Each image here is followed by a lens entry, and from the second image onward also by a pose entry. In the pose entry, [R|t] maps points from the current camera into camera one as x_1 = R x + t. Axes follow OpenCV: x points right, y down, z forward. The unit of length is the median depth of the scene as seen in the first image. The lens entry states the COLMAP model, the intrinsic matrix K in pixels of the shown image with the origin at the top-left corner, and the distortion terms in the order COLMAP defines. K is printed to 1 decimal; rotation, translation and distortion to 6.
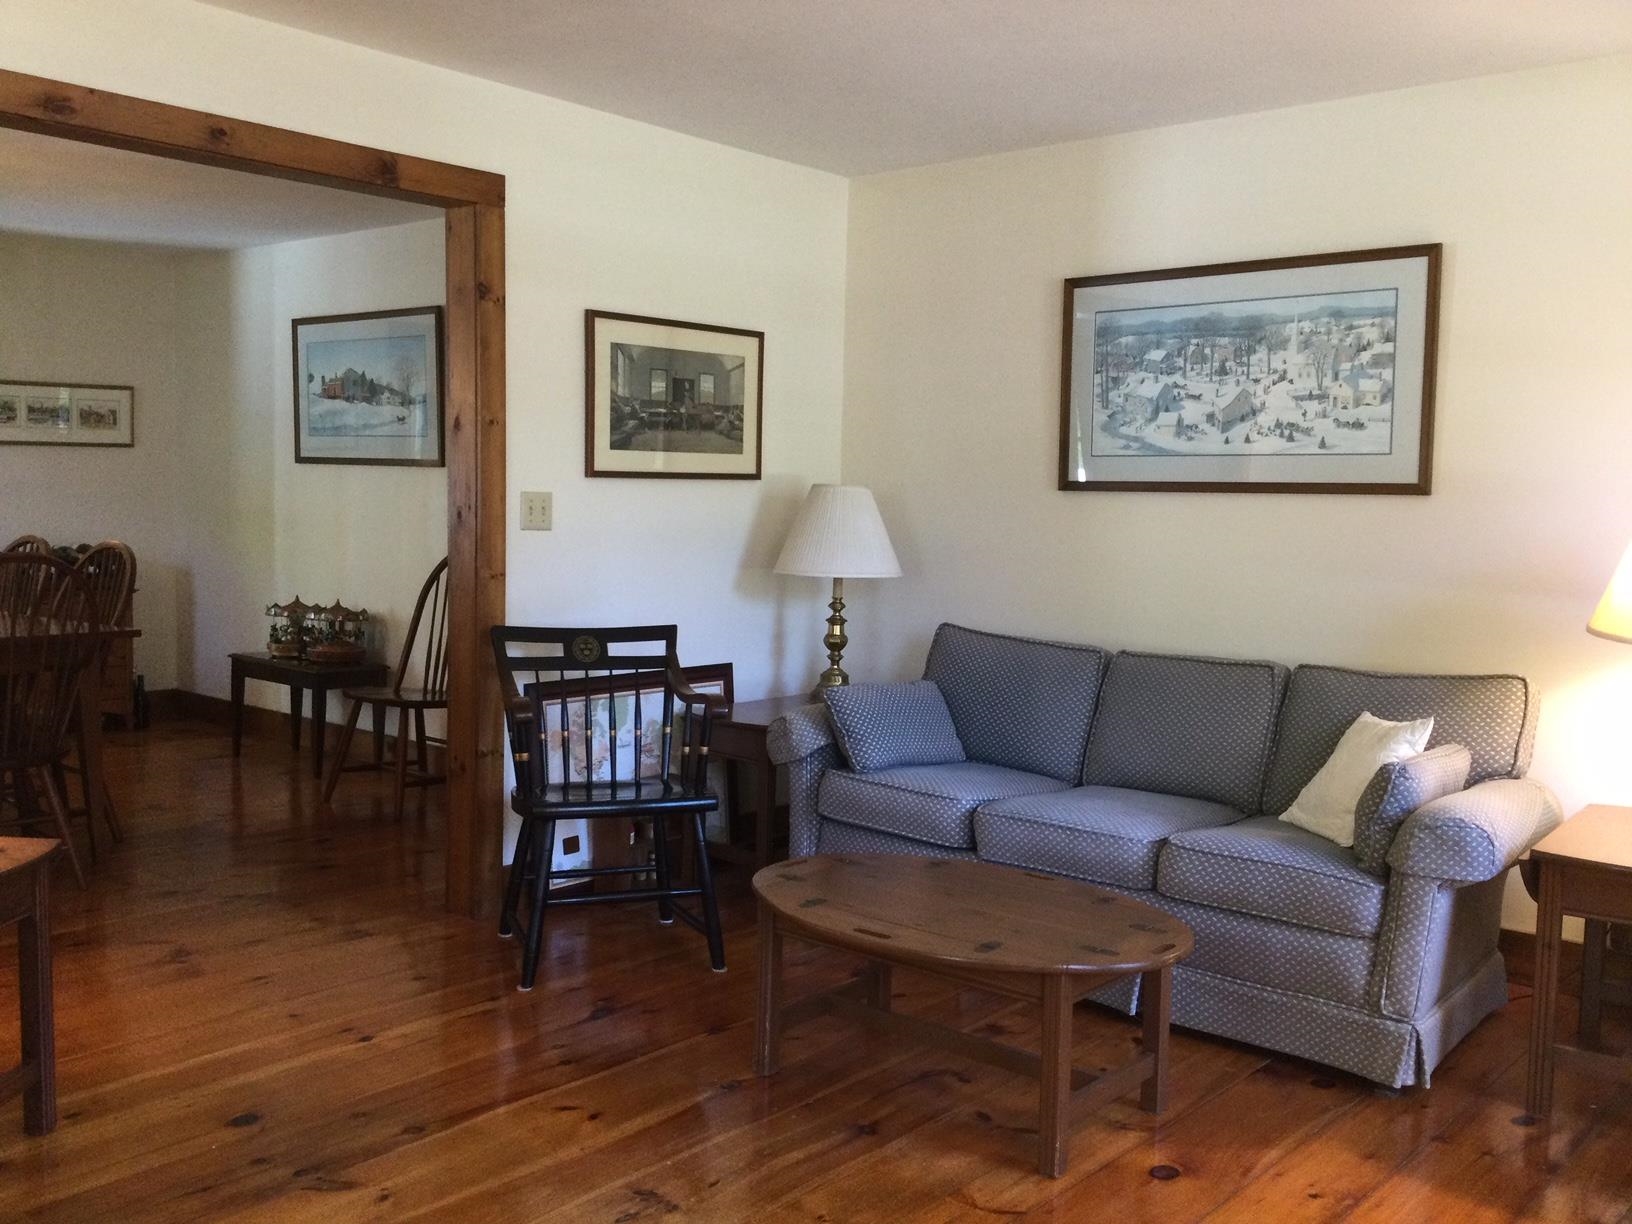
lens RADIAL K [[1479.8, 0, 816.7], [0, 1479.8, 601.0], [0, 0, 1]] dist [0.148792, -0.330647]
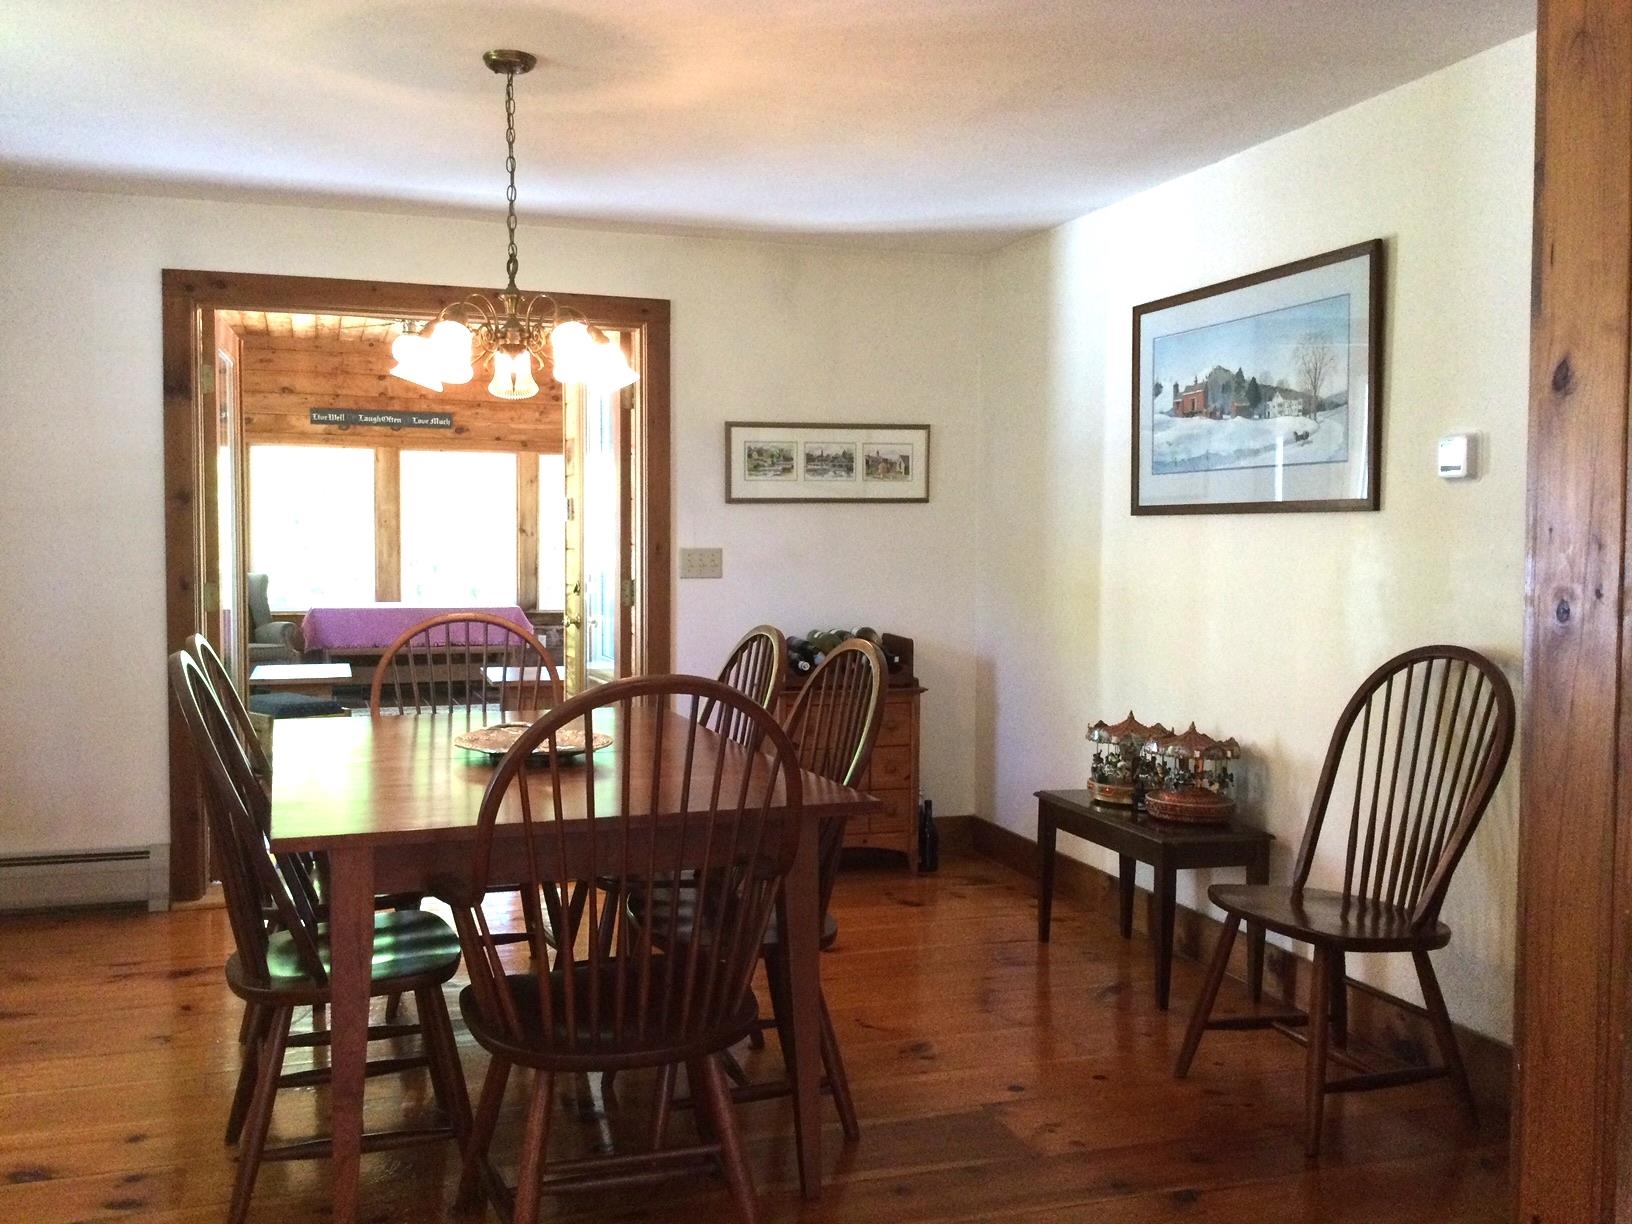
lens RADIAL K [[1479.8, 0, 816.7], [0, 1479.8, 601.0], [0, 0, 1]] dist [0.148792, -0.330647]
pose [[0.863126, 0.004303, -0.504971, -0.132218], [-0.025701, 0.999042, -0.035417, -0.025875], [0.504335, 0.043547, 0.862410, 0.353536]]
